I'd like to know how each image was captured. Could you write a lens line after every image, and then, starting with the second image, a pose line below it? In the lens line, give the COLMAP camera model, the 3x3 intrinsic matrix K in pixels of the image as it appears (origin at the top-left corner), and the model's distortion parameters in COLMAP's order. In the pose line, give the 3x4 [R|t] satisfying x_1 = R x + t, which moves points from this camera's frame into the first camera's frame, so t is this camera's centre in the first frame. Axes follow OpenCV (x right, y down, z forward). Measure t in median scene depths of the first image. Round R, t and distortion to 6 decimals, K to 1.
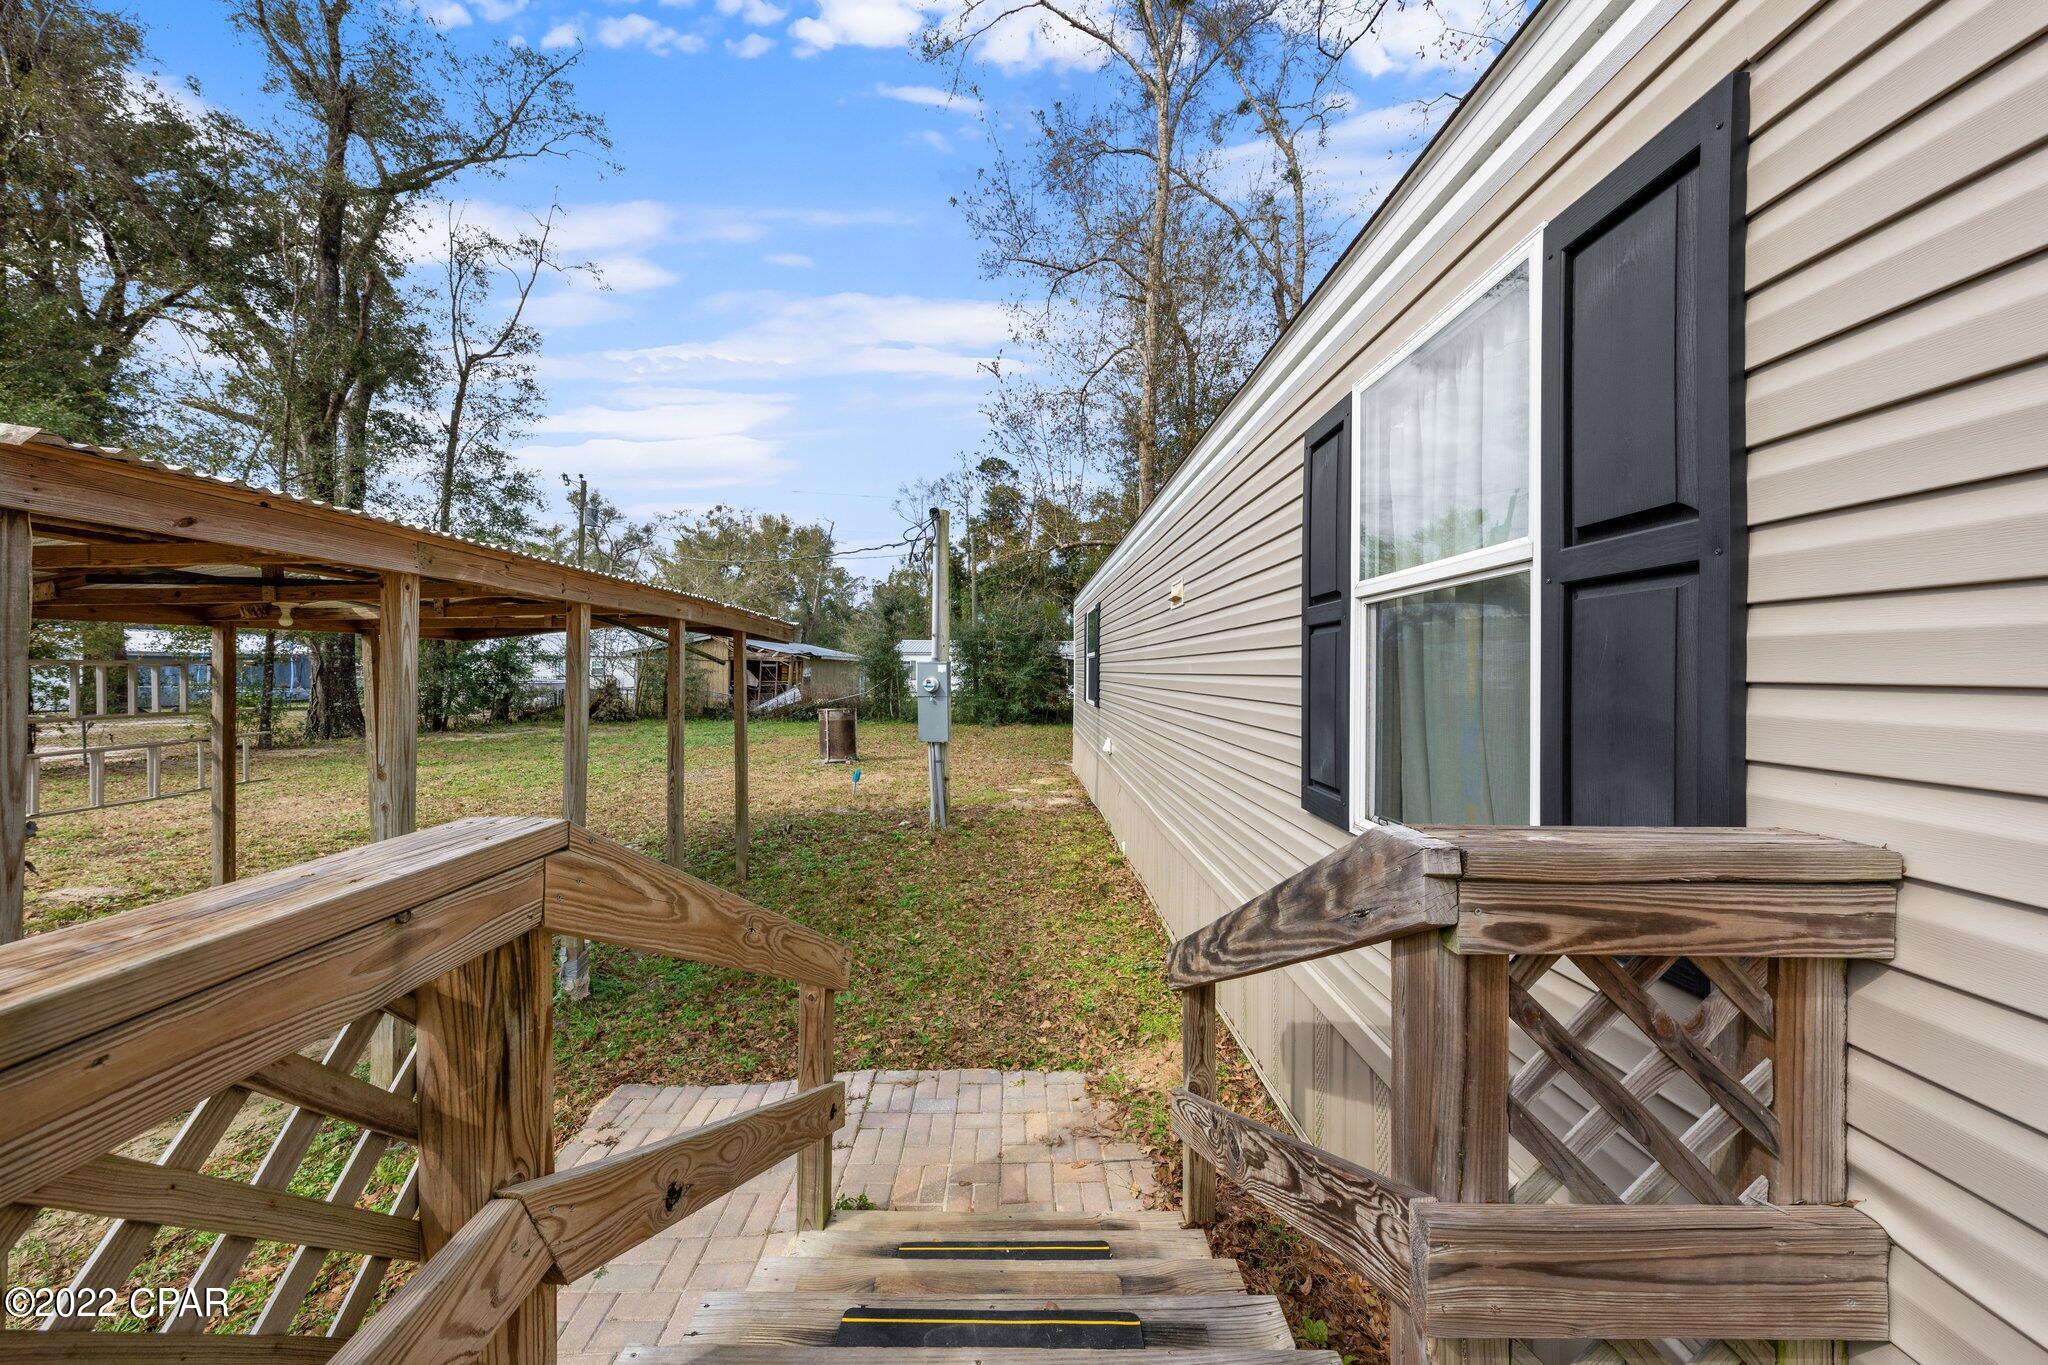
lens RADIAL K [[695.8, 0, 1031.2], [0, 695.8, 681.3], [0, 0, 1]] dist [-0.004712, 0.000286]
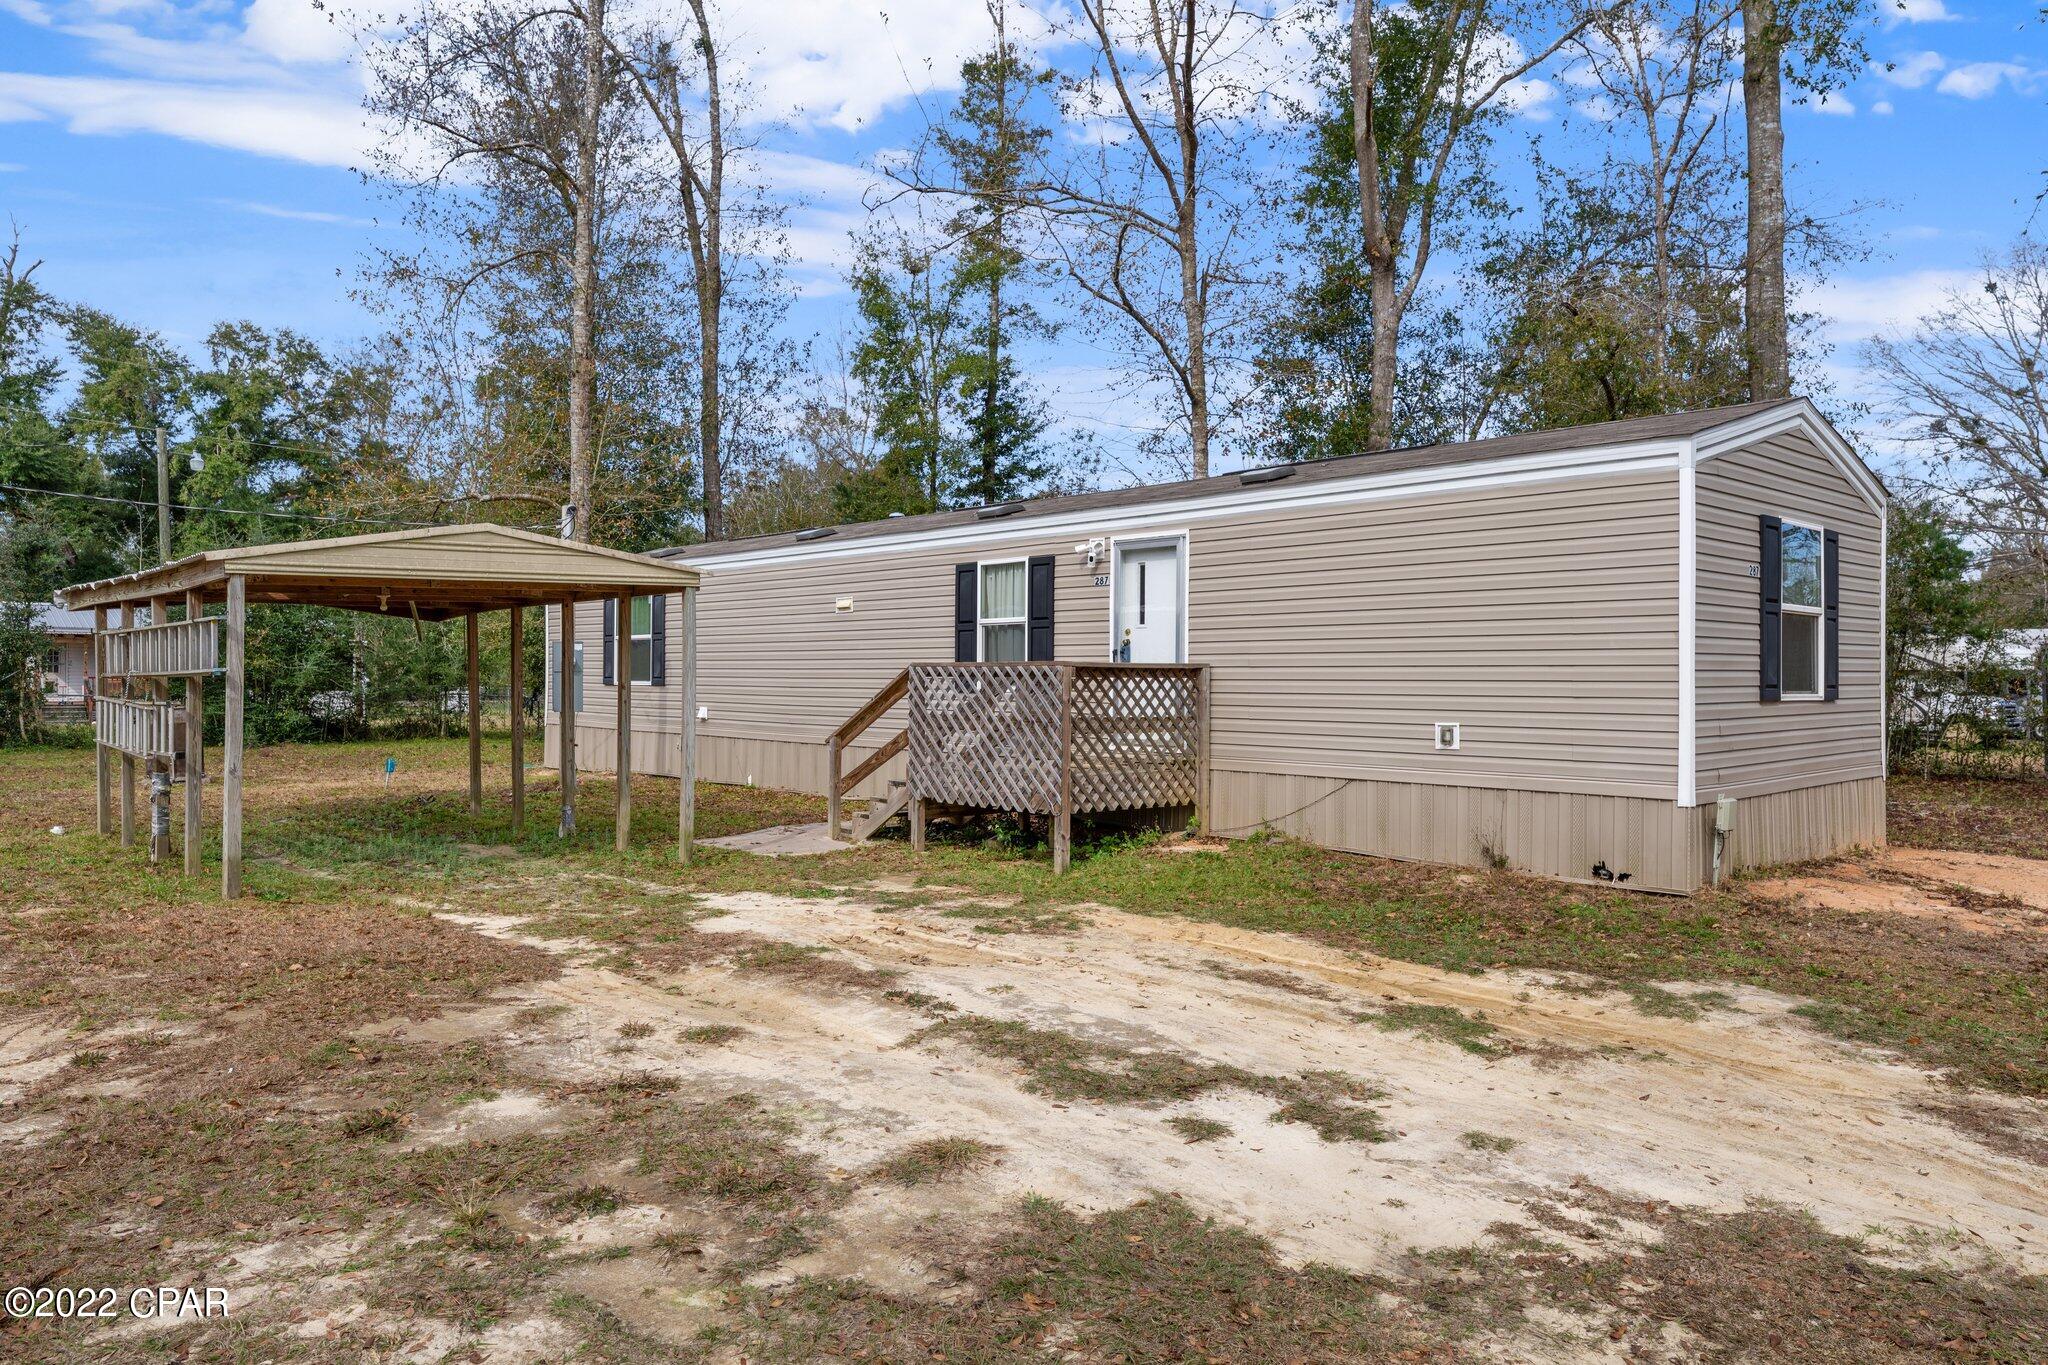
lens RADIAL K [[1359.1, 0, 1024.0], [0, 1359.1, 682.5], [0, 0, 1]] dist [-0.000353, -0.000118]
pose [[0.752568, 0.000136, 0.658514, -3.779435], [0.005517, 0.999964, -0.006512, 0.215990], [-0.658491, 0.008533, 0.752540, -4.199636]]
